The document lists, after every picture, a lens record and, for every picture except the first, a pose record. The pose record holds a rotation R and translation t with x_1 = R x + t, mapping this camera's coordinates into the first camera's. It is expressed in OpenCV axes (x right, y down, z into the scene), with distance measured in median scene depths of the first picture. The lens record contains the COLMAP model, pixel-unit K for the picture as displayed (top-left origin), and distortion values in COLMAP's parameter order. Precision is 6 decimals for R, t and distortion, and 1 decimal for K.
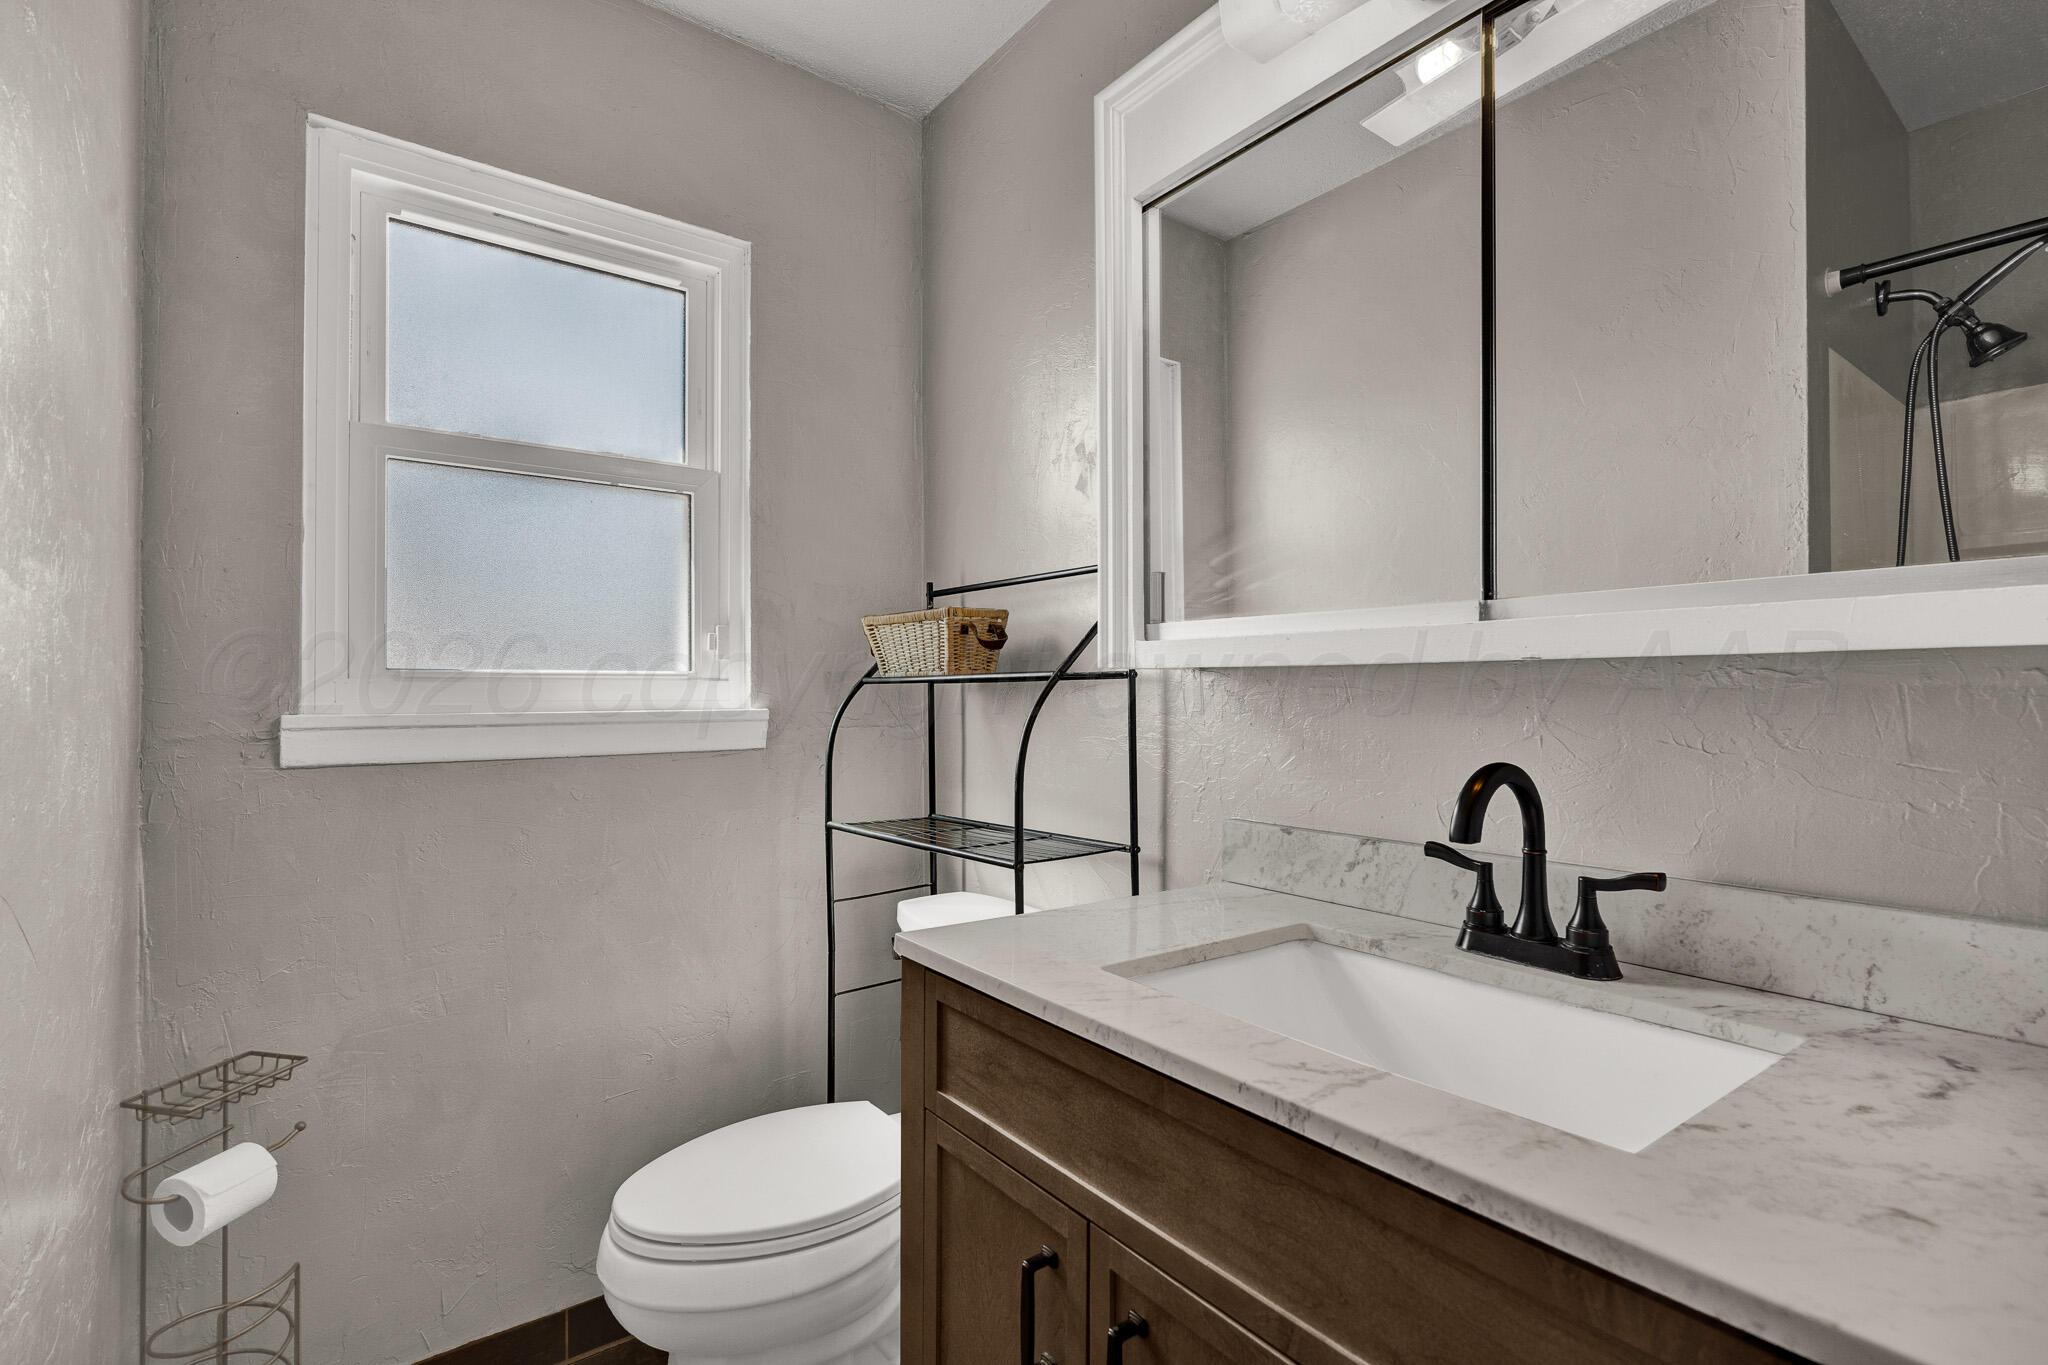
lens RADIAL K [[914.3, 0, 1014.2], [0, 914.3, 687.8], [0, 0, 1]] dist [-0.002439, -0.000536]
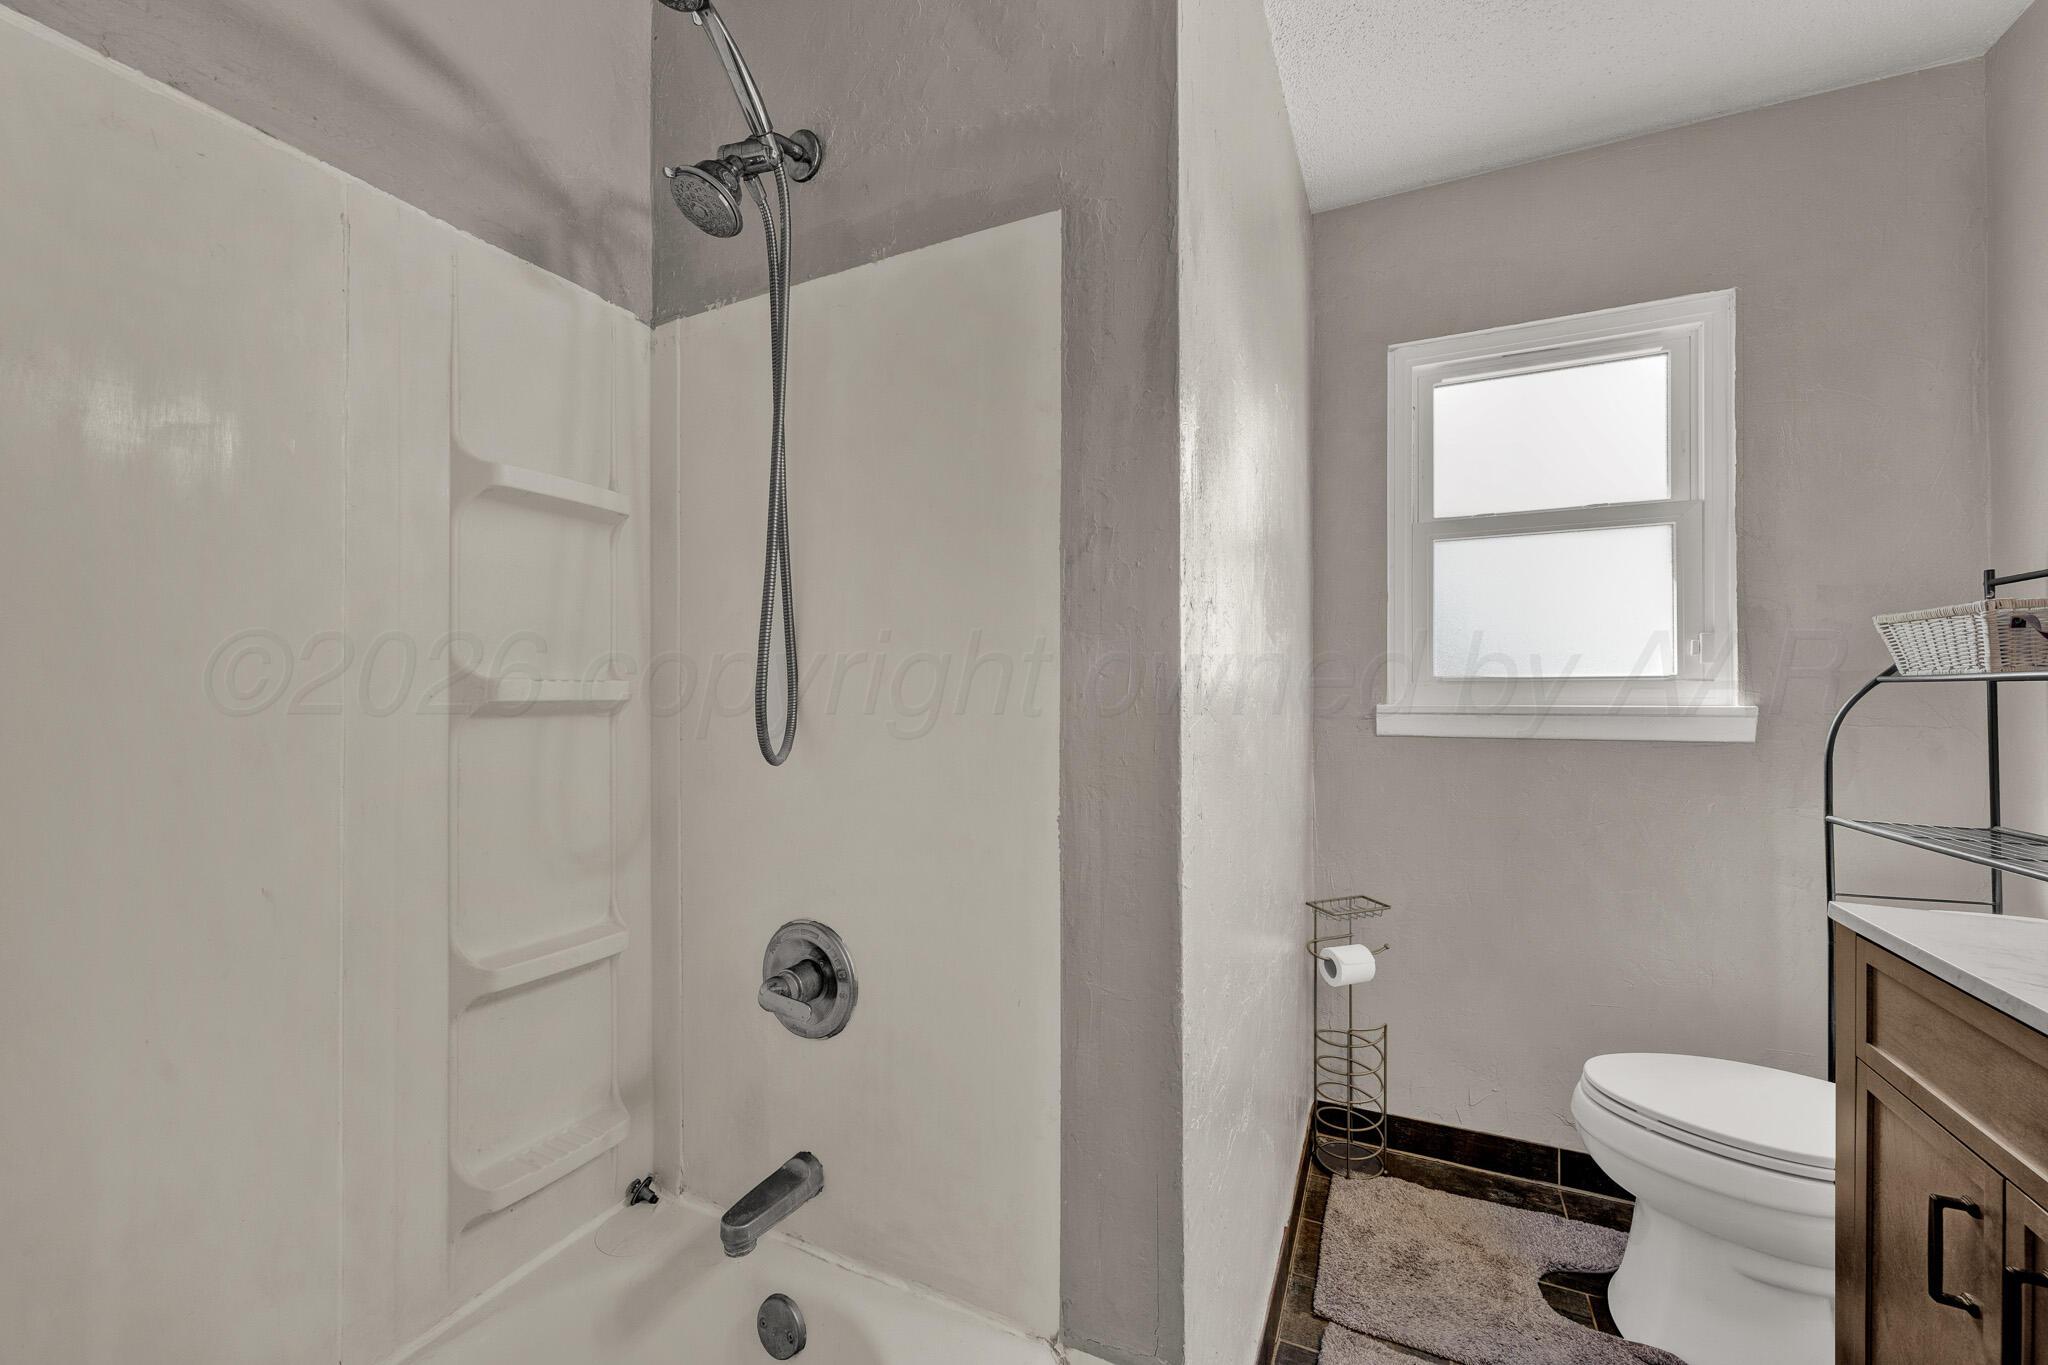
lens RADIAL K [[801.2, 0, 1017.9], [0, 801.2, 688.3], [0, 0, 1]] dist [0.000728, 0.000063]
pose [[0.450664, -0.002211, -0.892691, 0.232655], [0.004886, 0.999988, -0.000010, -0.003558], [0.892680, -0.004357, 0.450670, -0.274588]]
